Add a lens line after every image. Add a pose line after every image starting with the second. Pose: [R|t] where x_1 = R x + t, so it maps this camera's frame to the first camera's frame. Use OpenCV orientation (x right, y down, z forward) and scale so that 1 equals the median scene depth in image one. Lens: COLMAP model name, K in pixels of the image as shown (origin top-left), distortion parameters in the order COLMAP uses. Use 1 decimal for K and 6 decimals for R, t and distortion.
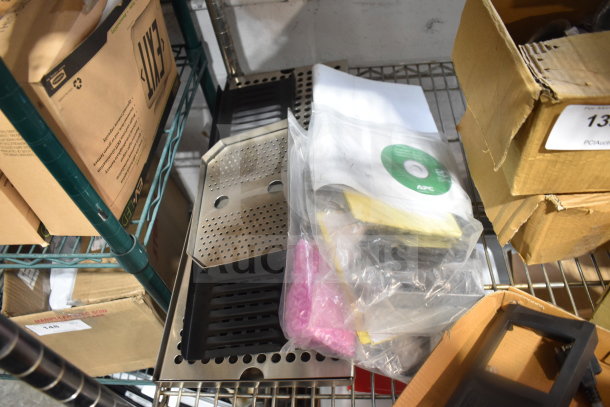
lens RADIAL K [[472.2, 0, 304.9], [0, 472.2, 203.7], [0, 0, 1]] dist [-0.081100, -0.007965]
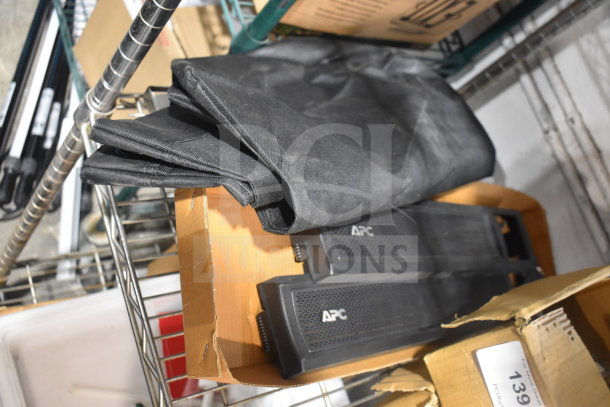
lens RADIAL K [[661.9, 0, 305.2], [0, 661.9, 203.6], [0, 0, 1]] dist [-0.065790, 0.000000]
pose [[0.284371, 0.947038, -0.149169, 0.213912], [-0.958705, 0.281580, -0.039963, 0.152480], [0.004156, 0.154374, 0.988004, -0.373120]]
